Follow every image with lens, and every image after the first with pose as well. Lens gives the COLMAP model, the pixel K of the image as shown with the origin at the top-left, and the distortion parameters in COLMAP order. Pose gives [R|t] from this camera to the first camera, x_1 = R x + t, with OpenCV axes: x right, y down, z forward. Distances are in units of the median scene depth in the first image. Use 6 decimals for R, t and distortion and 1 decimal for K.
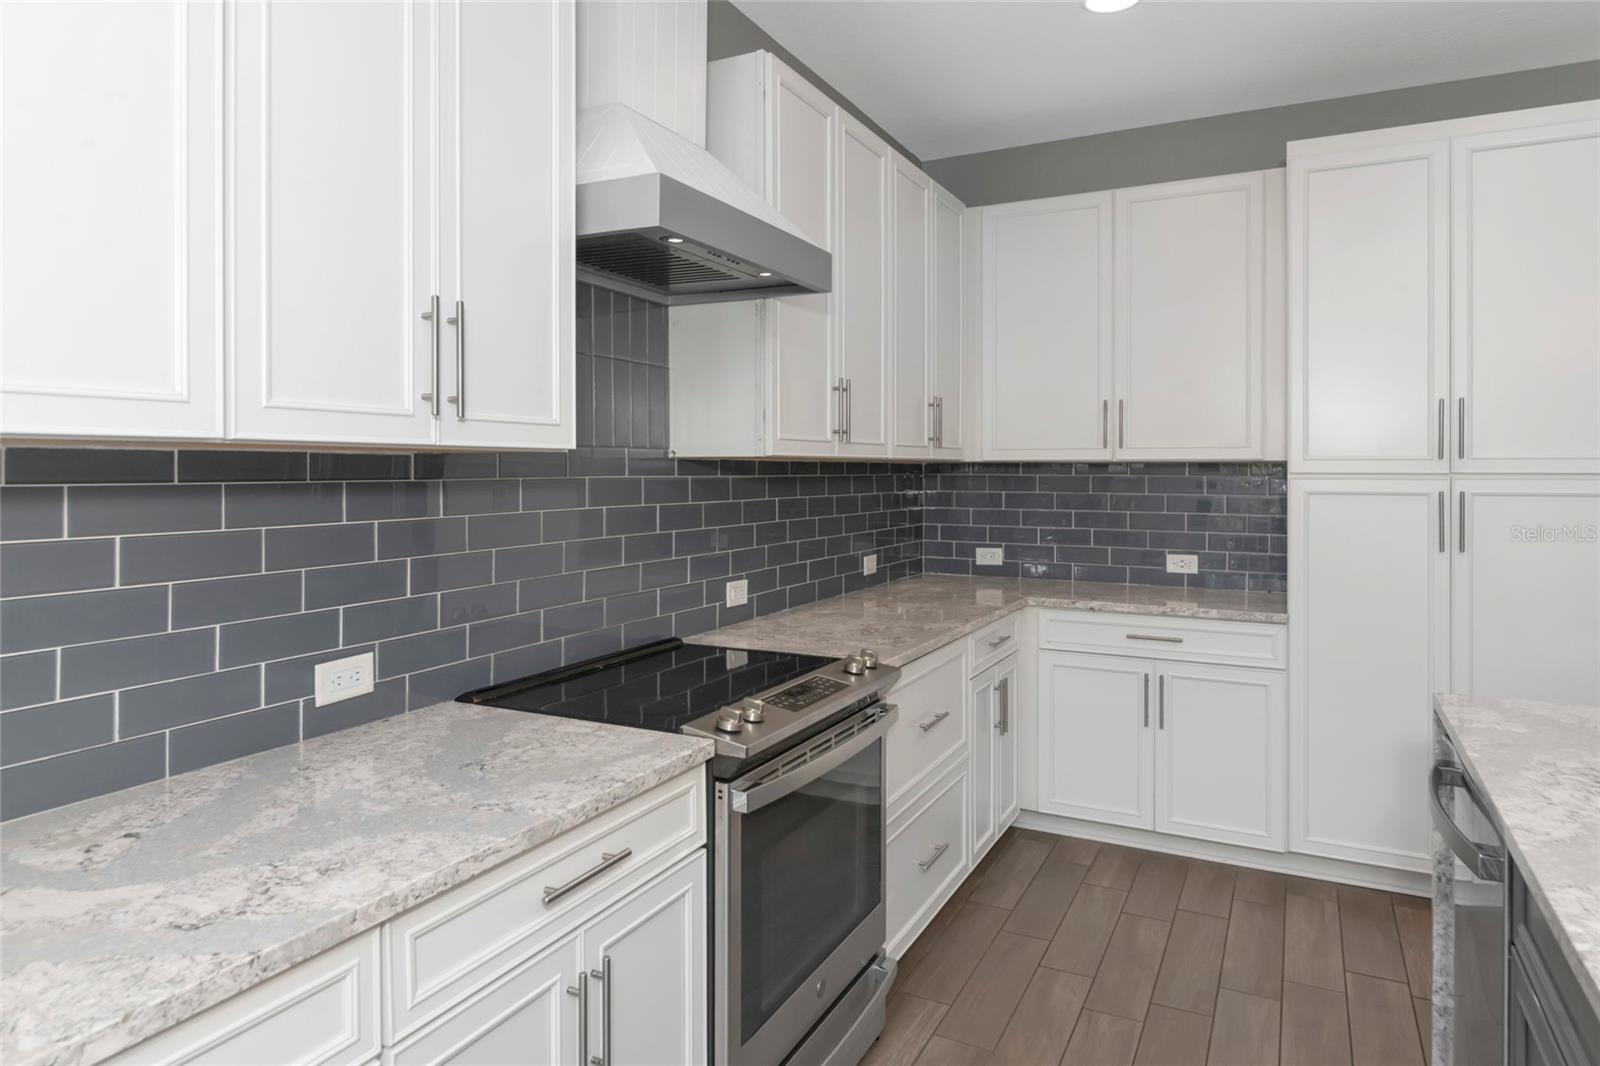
lens RADIAL K [[977.7, 0, 810.2], [0, 977.7, 467.6], [0, 0, 1]] dist [-0.002126, 0.000152]
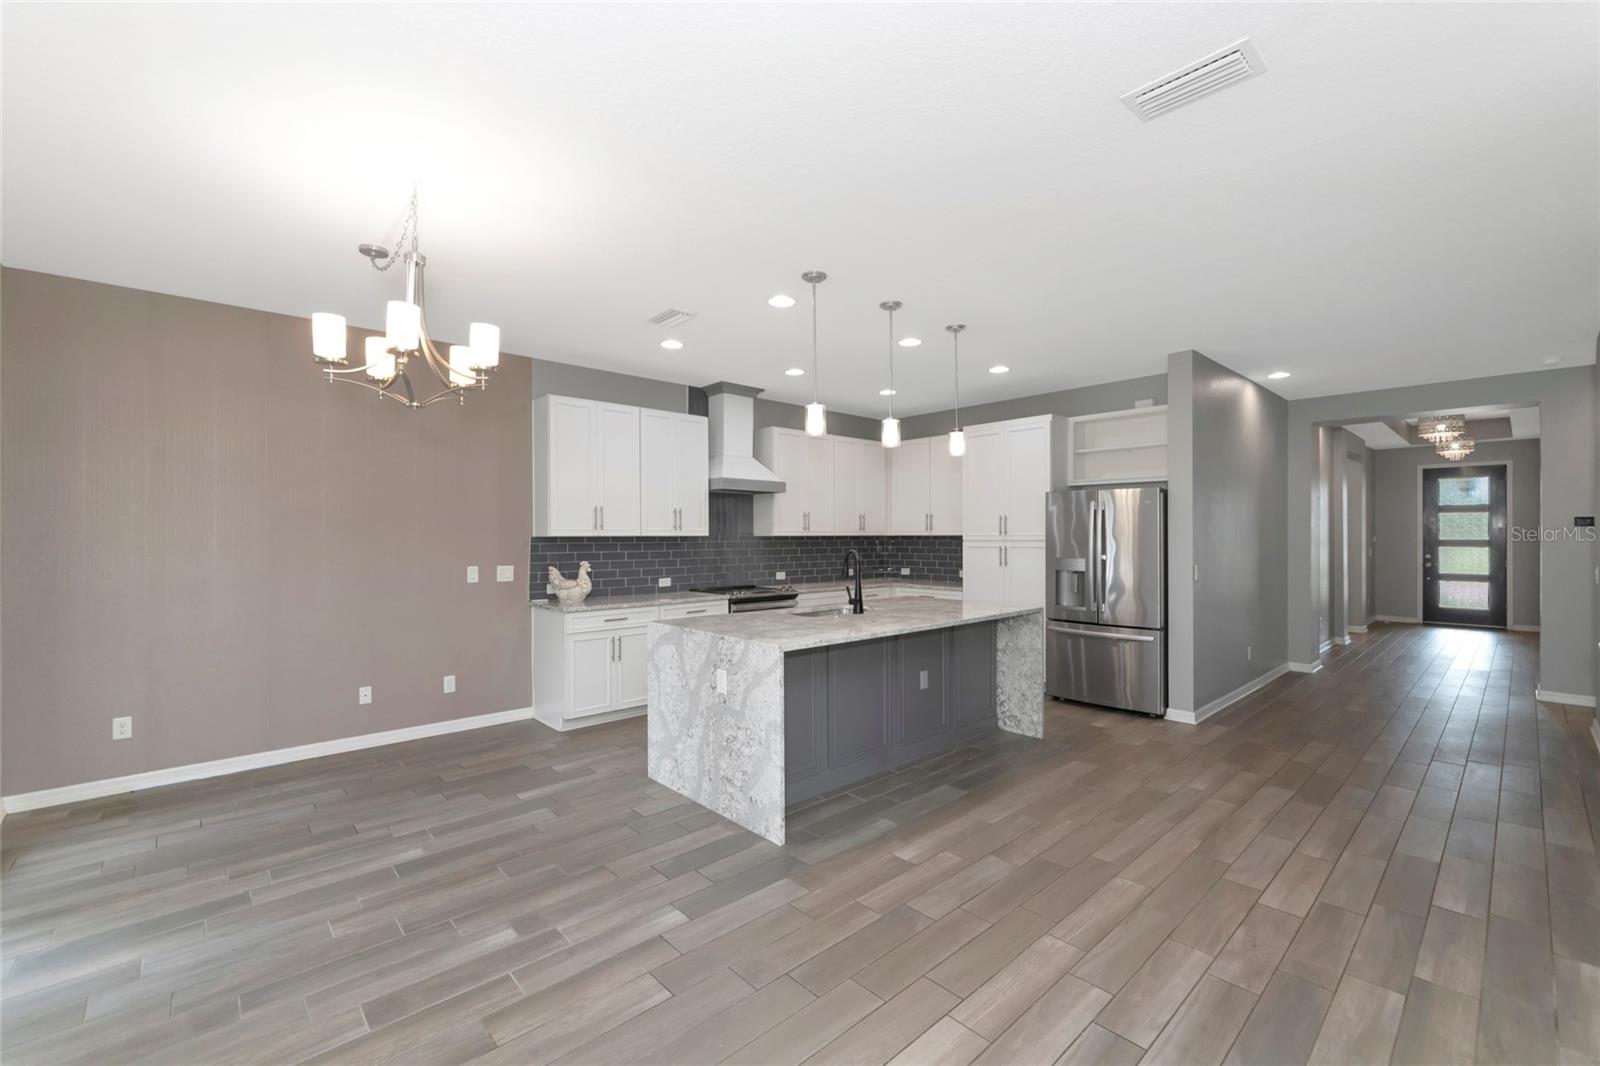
lens RADIAL K [[679.6, 0, 805.4], [0, 679.6, 535.9], [0, 0, 1]] dist [-0.004174, -0.000416]
pose [[0.937459, -0.002924, -0.348084, 0.840067], [0.003835, 0.999991, 0.001927, -0.013834], [0.348075, -0.003142, 0.937461, -1.195594]]
